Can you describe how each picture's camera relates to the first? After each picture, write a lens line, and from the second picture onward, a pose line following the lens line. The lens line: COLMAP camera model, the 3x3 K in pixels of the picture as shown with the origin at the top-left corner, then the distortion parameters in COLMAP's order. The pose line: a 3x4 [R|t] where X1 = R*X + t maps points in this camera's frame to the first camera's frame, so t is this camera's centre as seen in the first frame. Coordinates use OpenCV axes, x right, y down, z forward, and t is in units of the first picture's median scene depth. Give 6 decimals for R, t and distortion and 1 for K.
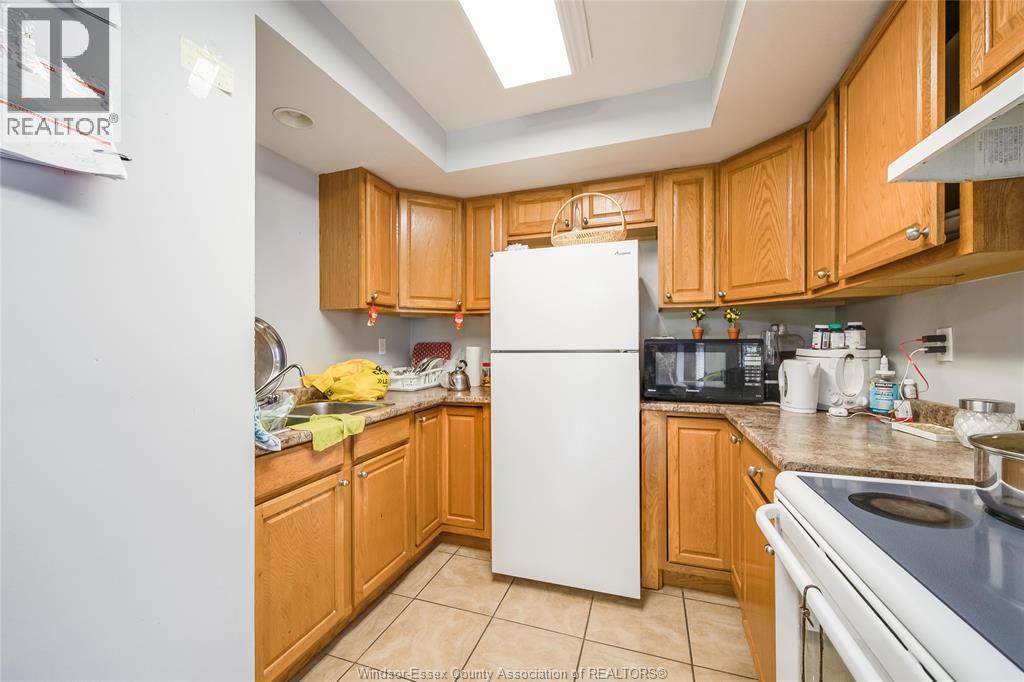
lens RADIAL K [[395.0, 0, 512.0], [0, 395.0, 341.0], [0, 0, 1]] dist [-0.000577, -0.000075]
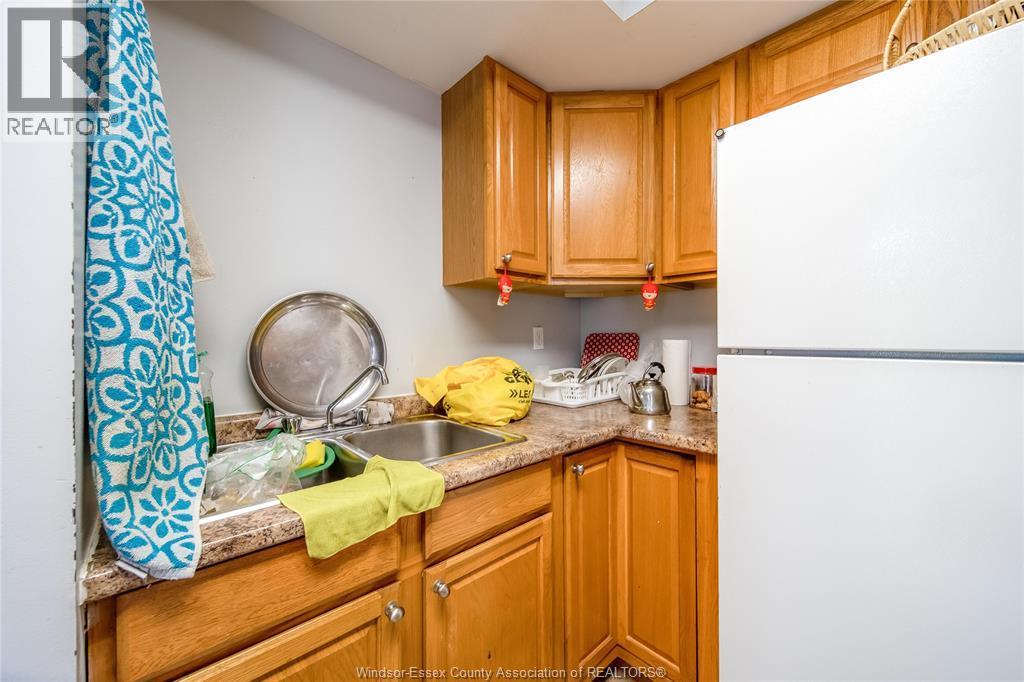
lens RADIAL K [[395.0, 0, 512.0], [0, 395.0, 341.0], [0, 0, 1]] dist [-0.000577, -0.000075]
pose [[0.882474, 0.002541, -0.470354, -0.043598], [0.004879, 0.999882, 0.014556, 0.009131], [0.470336, -0.015140, 0.882358, 0.435909]]
